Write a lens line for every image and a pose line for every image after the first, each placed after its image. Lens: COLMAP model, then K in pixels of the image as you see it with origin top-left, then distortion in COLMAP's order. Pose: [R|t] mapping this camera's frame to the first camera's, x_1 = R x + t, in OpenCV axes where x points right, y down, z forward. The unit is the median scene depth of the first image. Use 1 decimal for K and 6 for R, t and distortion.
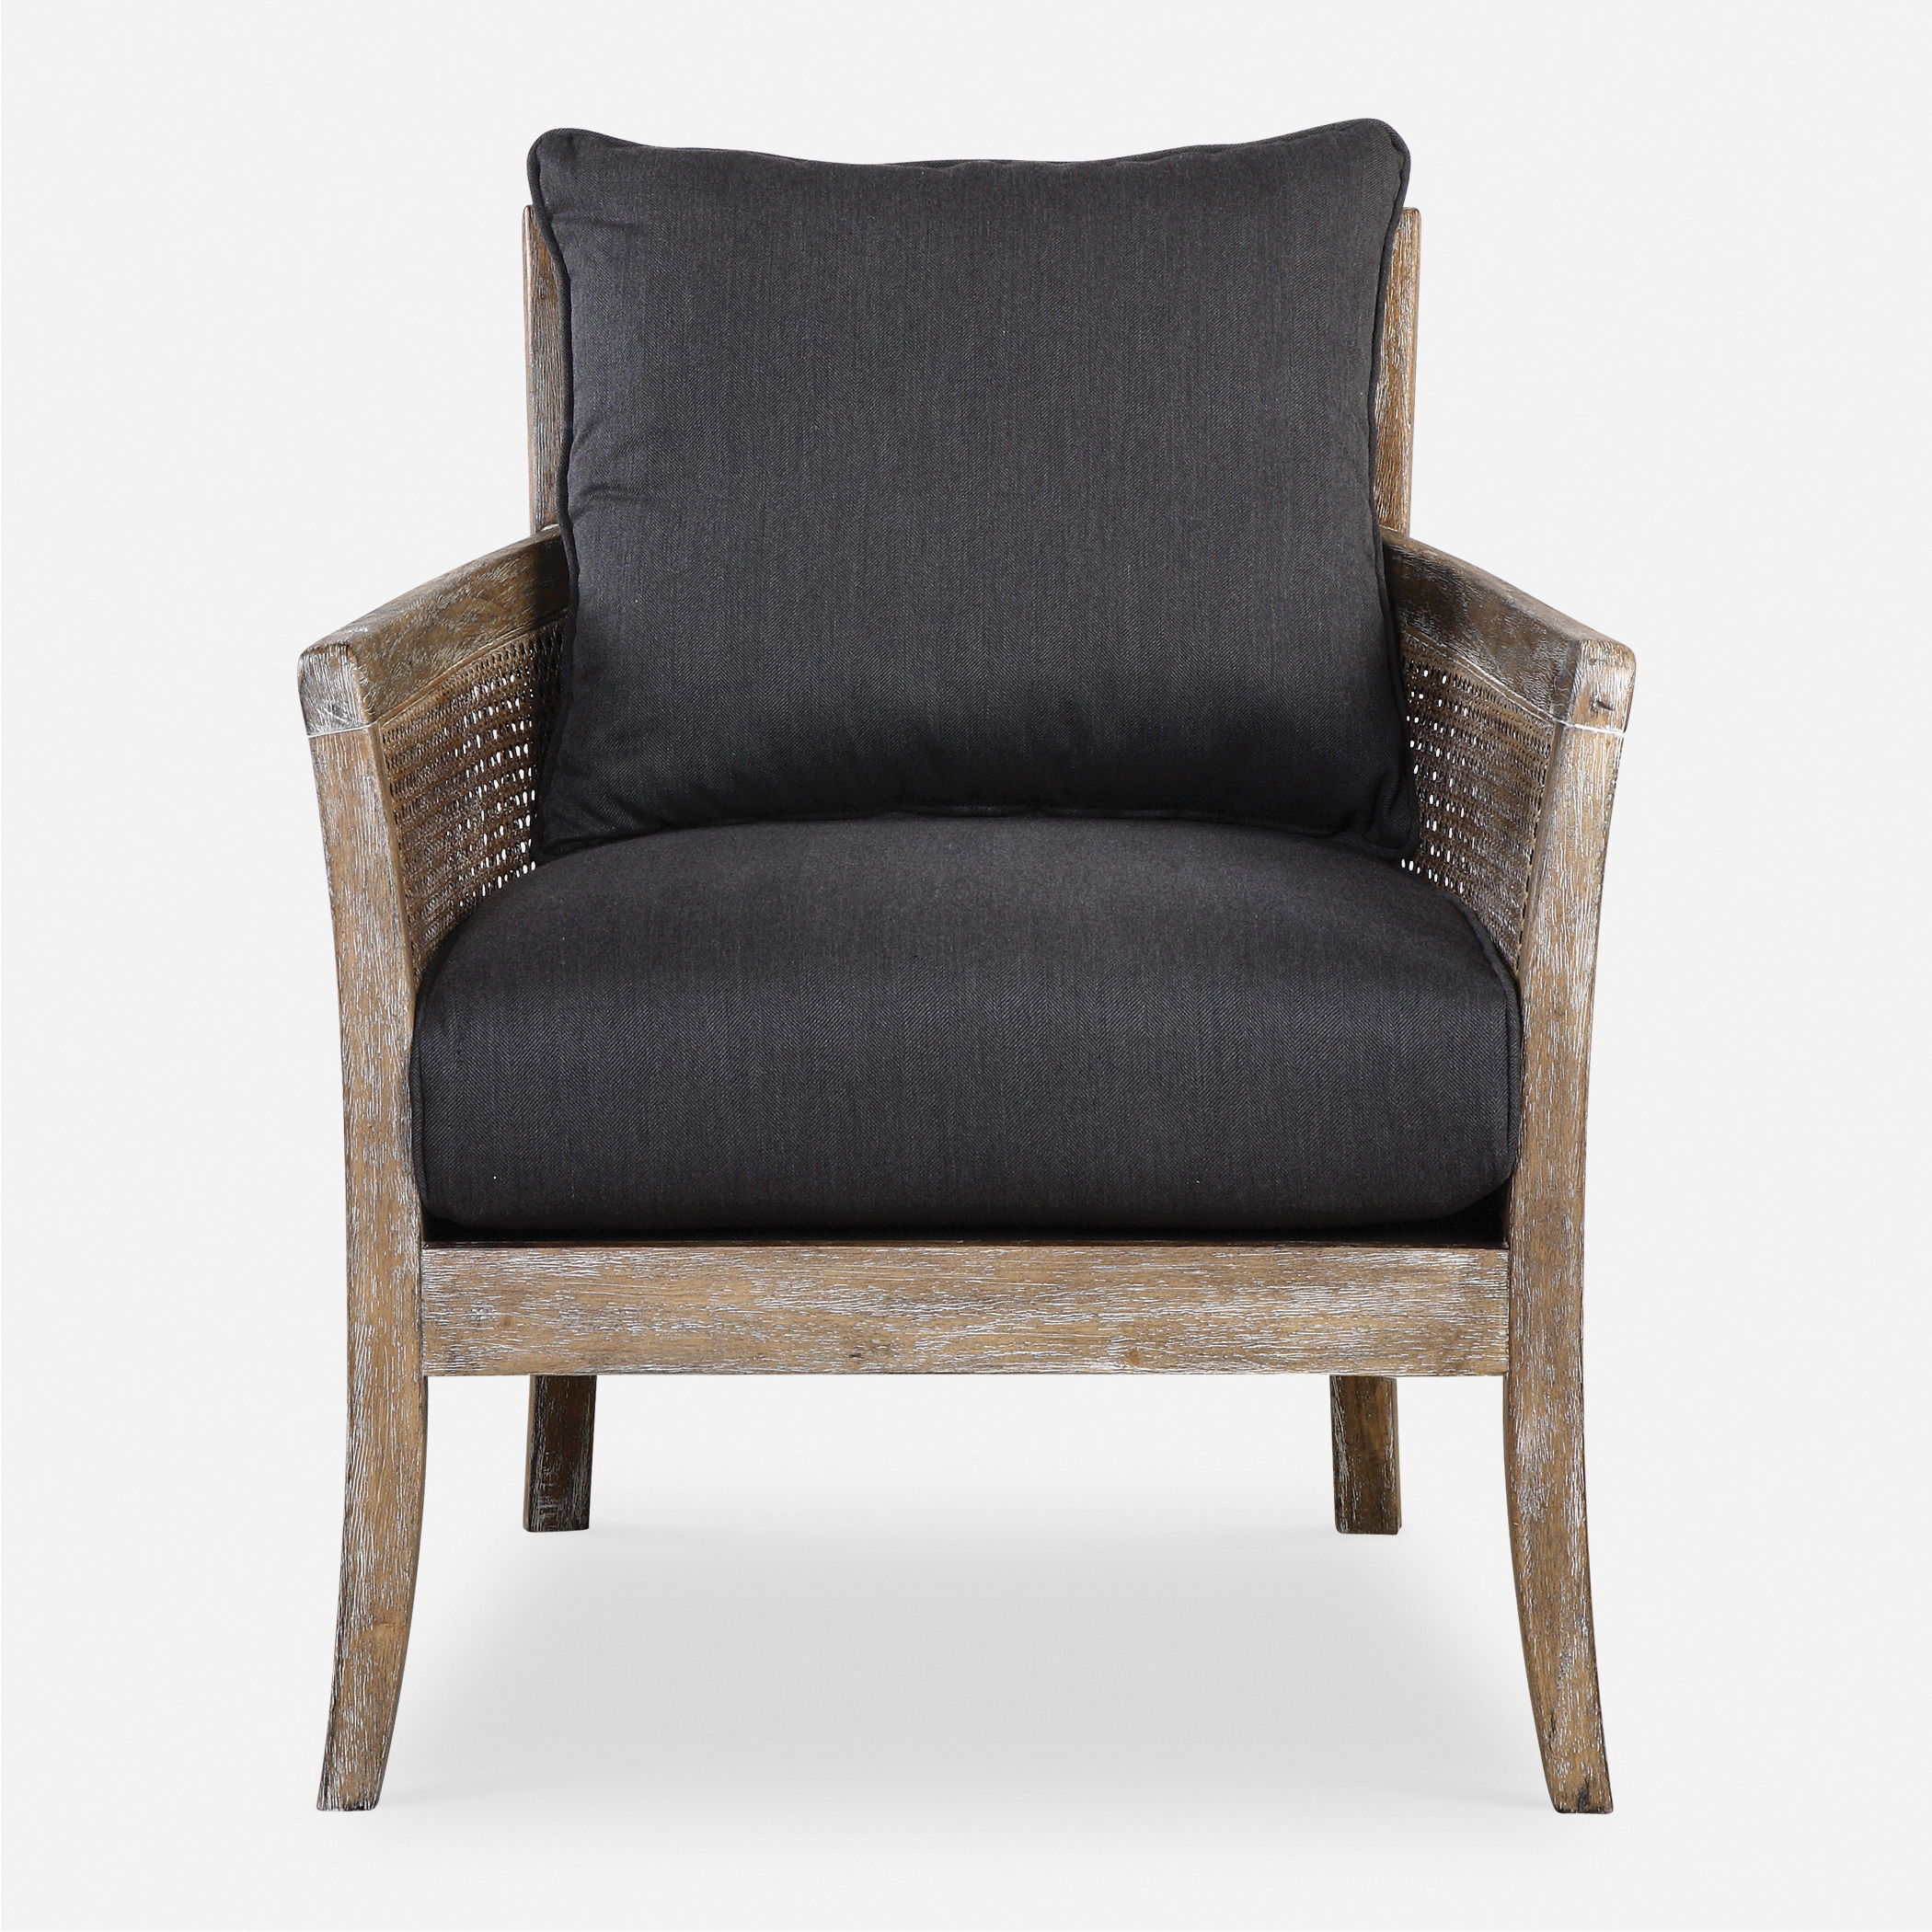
lens RADIAL K [[6095.4, 0, 966.0], [0, 6095.4, 966.0], [0, 0, 1]] dist [0.218608, 0.436736]
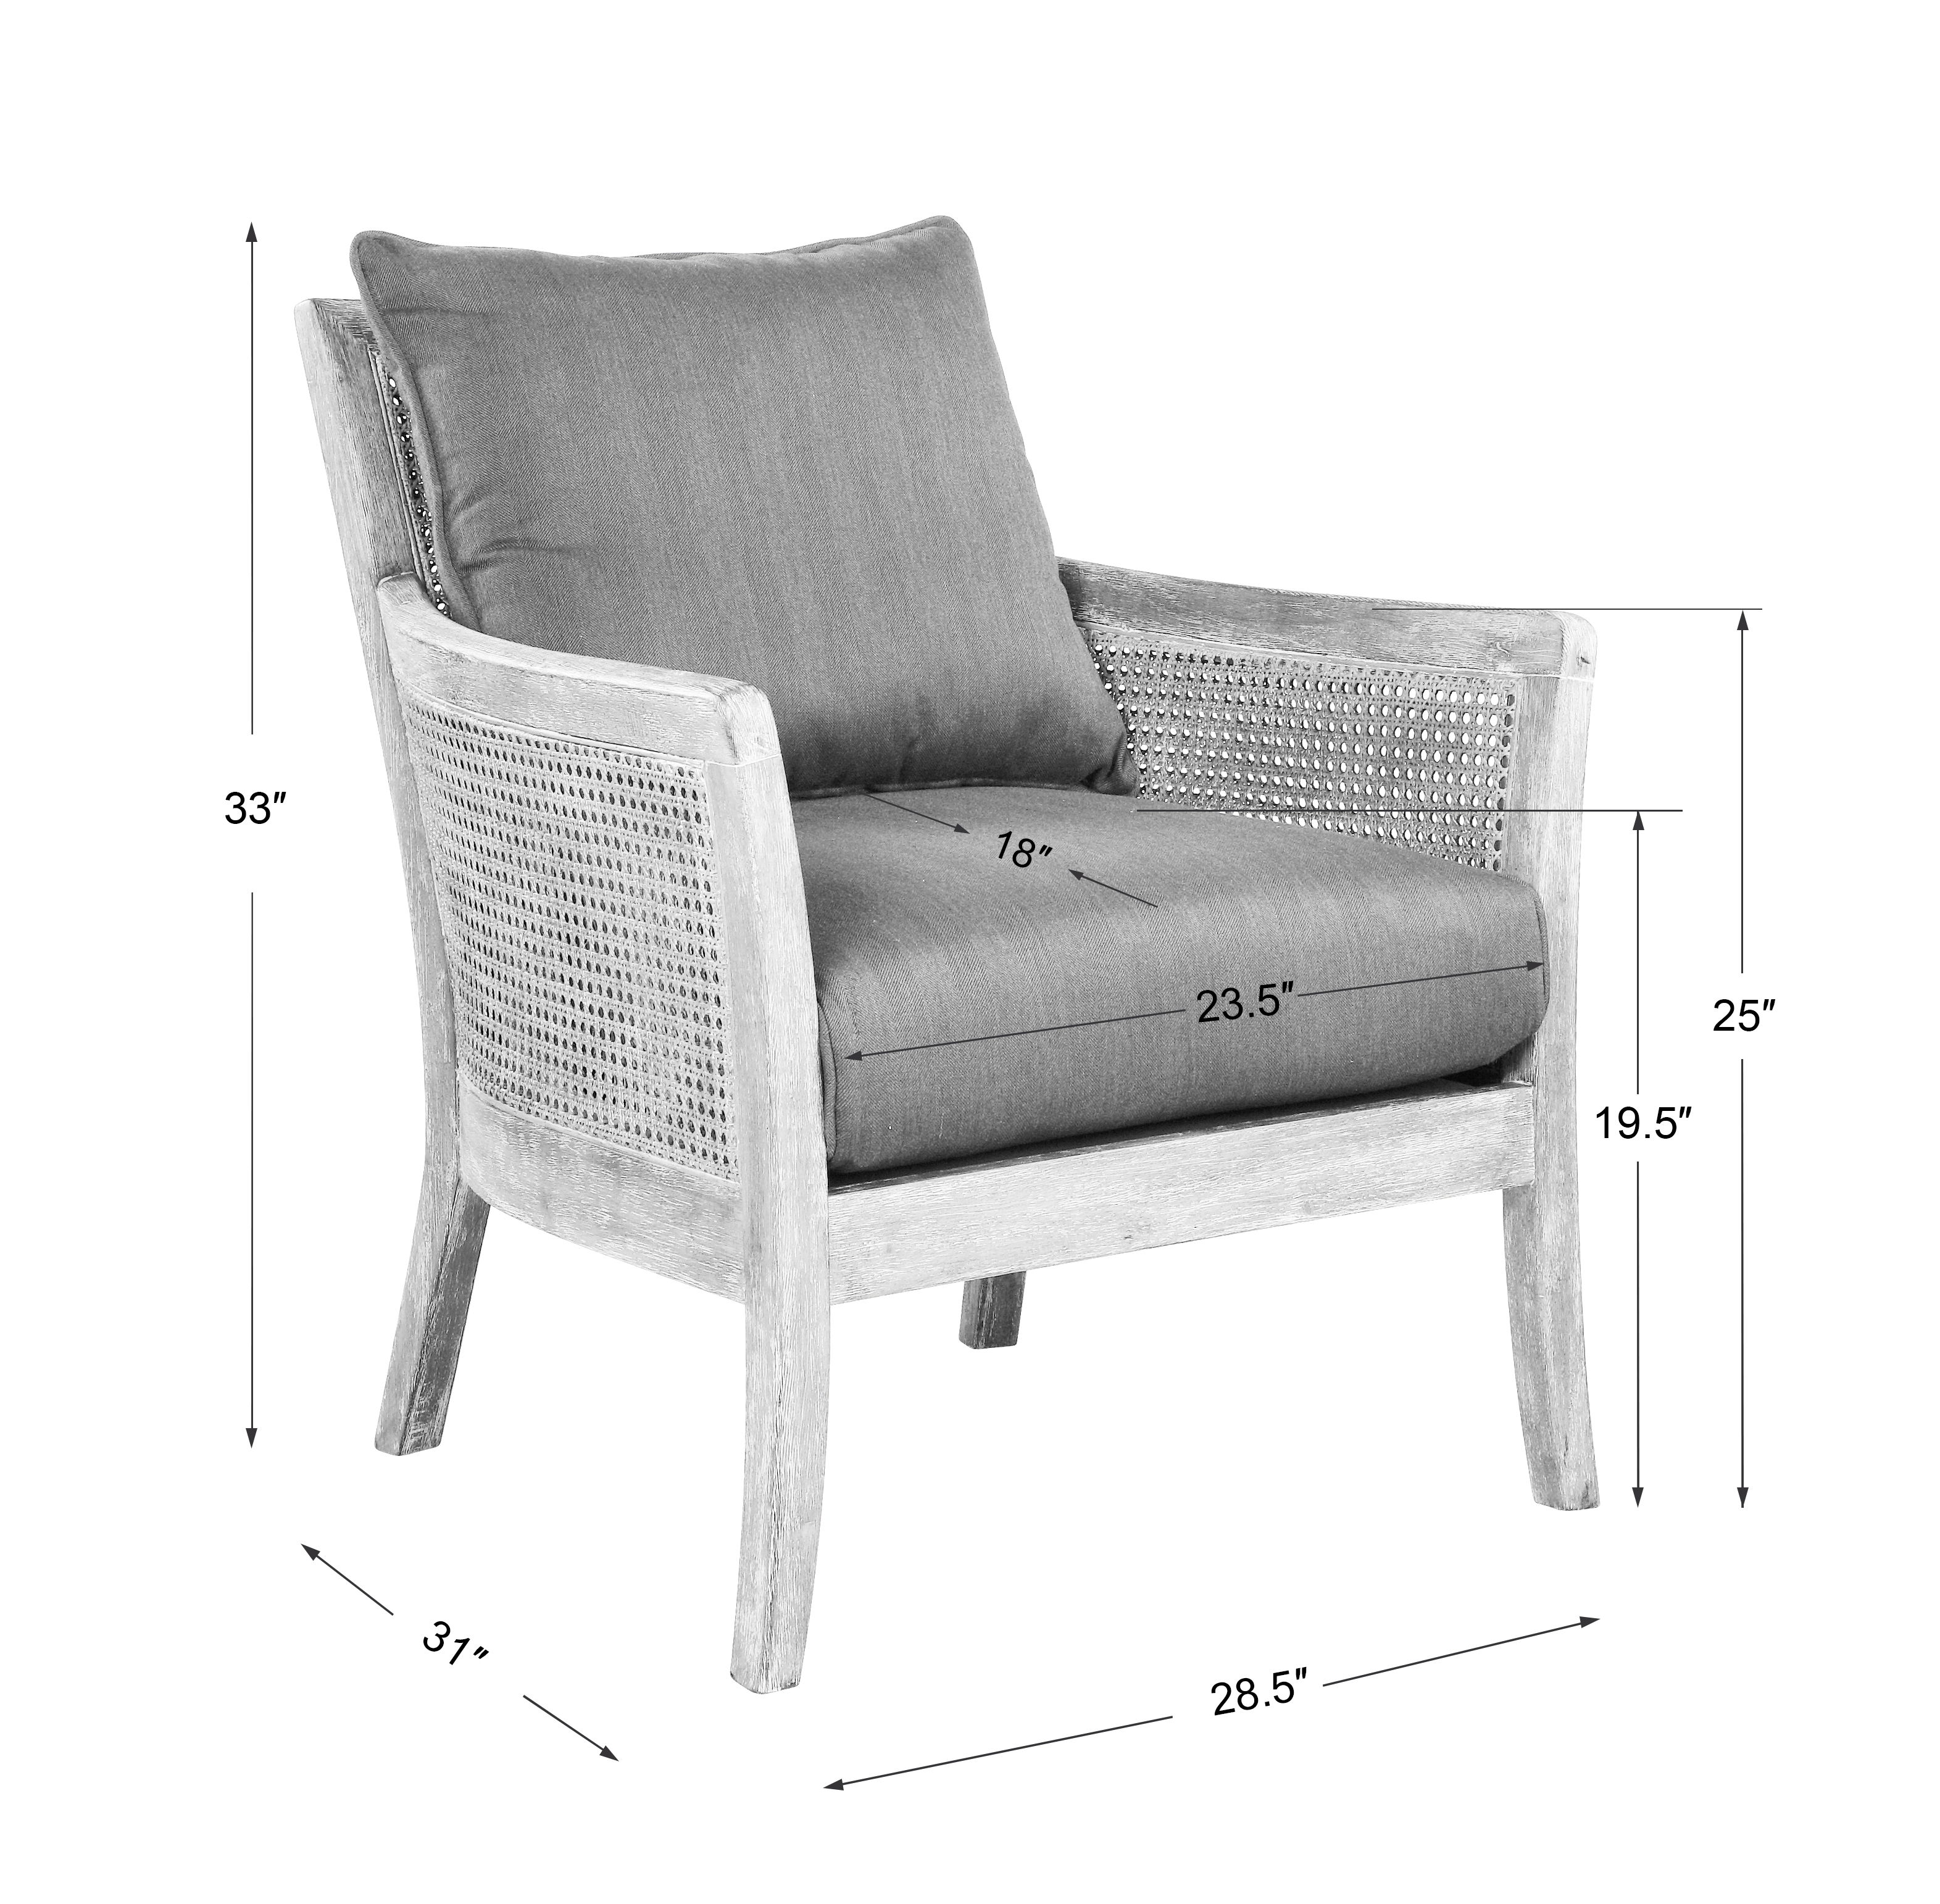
lens RADIAL K [[4700.8, 0, 974.3], [0, 4700.8, 907.9], [0, 0, 1]] dist [0.150743, 0.359119]
pose [[0.813988, -0.097366, 0.572664, -0.572854], [0.092802, 0.994987, 0.037262, -0.039053], [-0.573421, 0.022813, 0.818943, 0.249860]]
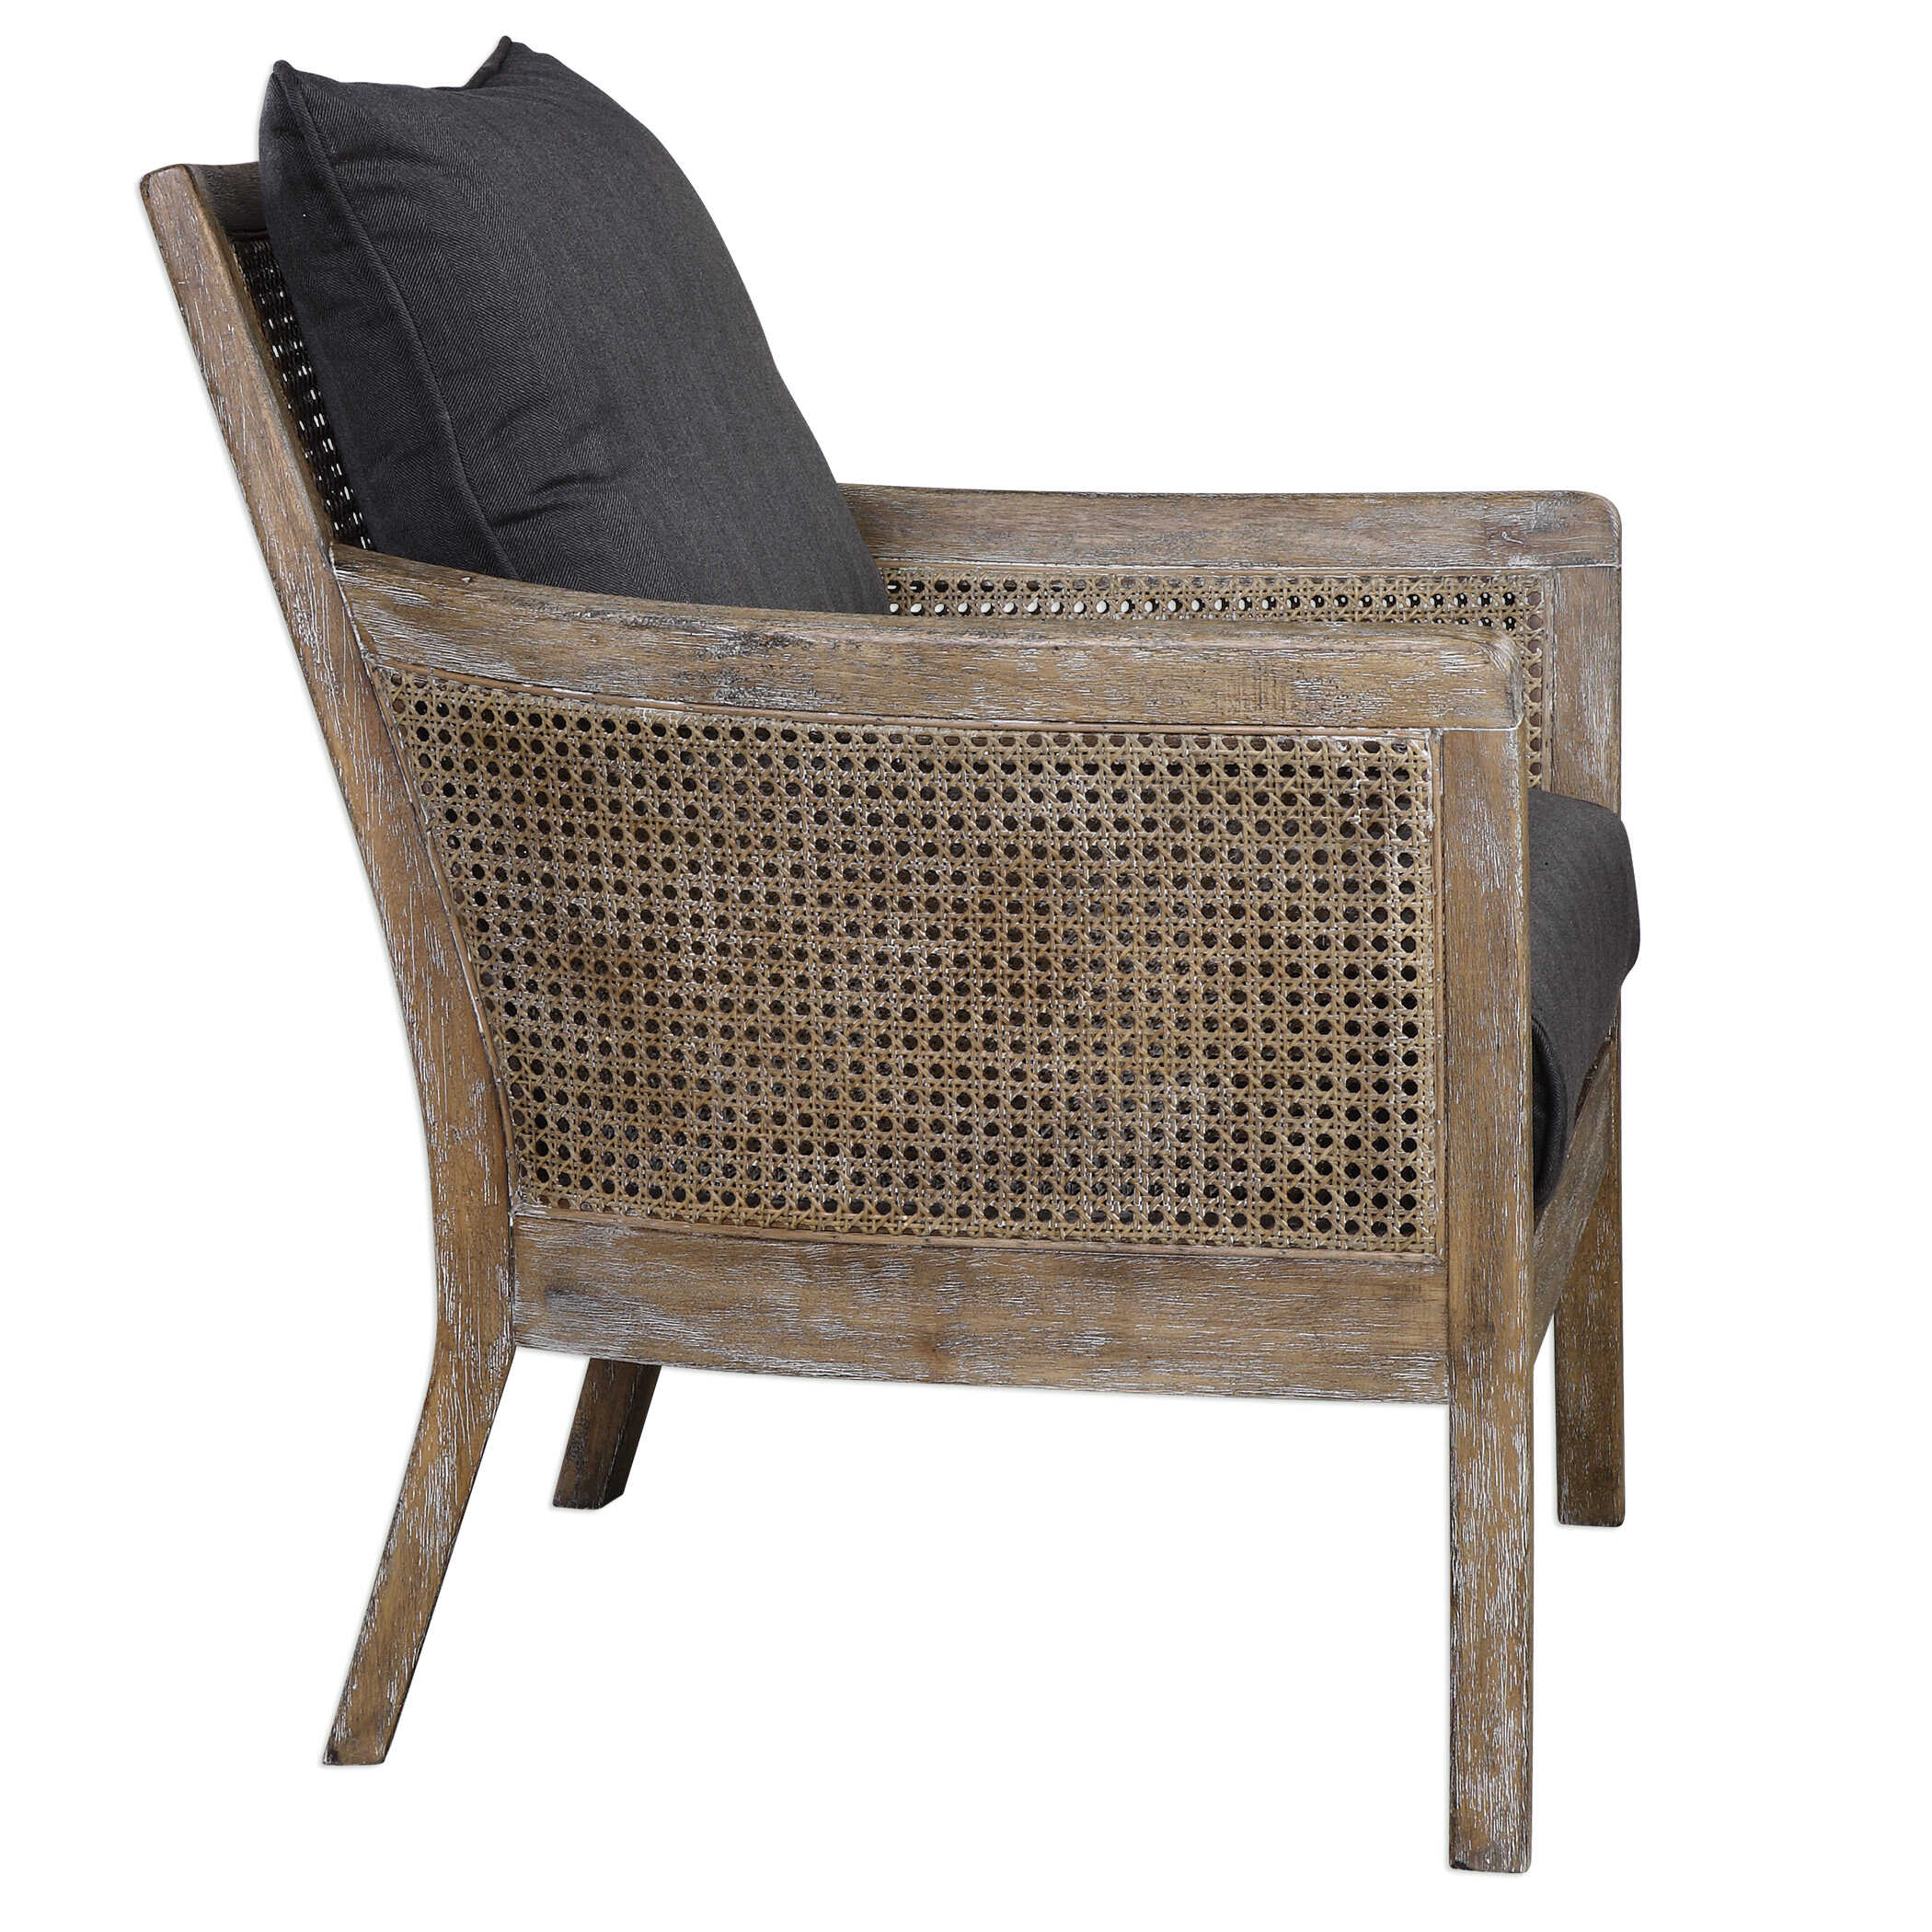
lens RADIAL K [[6095.4, 0, 966.0], [0, 6095.4, 966.0], [0, 0, 1]] dist [0.218608, 0.436736]
pose [[0.168128, -0.171242, 0.970778, -1.003441], [0.146271, 0.978228, 0.147223, -0.146542], [-0.974853, 0.117244, 0.189515, 0.889998]]
